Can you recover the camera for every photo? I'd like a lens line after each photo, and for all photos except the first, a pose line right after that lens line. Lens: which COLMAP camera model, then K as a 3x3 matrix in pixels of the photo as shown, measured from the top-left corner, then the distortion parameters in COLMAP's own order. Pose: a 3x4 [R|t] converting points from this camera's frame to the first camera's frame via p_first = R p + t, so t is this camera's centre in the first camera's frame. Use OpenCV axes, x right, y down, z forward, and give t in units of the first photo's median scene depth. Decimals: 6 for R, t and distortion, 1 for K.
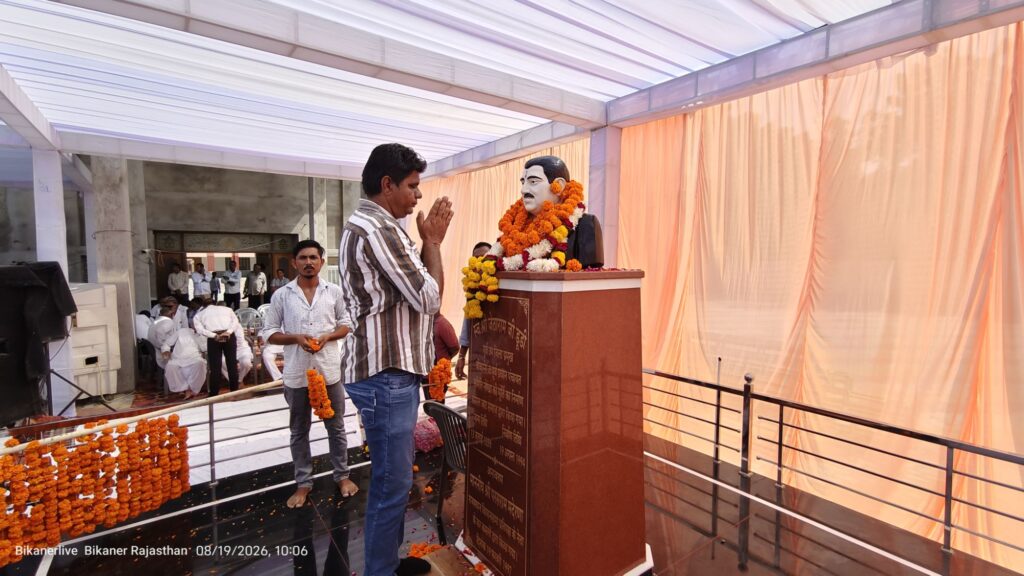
lens RADIAL K [[447.5, 0, 512.0], [0, 447.5, 288.0], [0, 0, 1]] dist [0.002380, 0.000665]
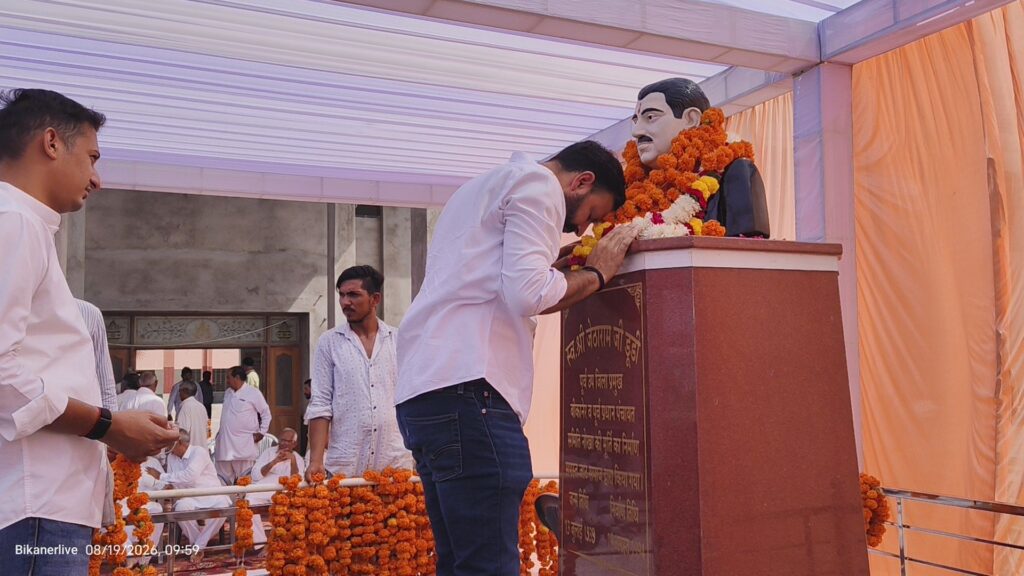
lens RADIAL K [[849.5, 0, 512.0], [0, 849.5, 288.0], [0, 0, 1]] dist [0.104959, -0.361146]
pose [[0.977751, -0.039998, -0.205920, 0.059975], [0.006725, 0.987125, -0.159811, 0.126651], [0.209661, 0.154871, 0.965431, -0.123021]]
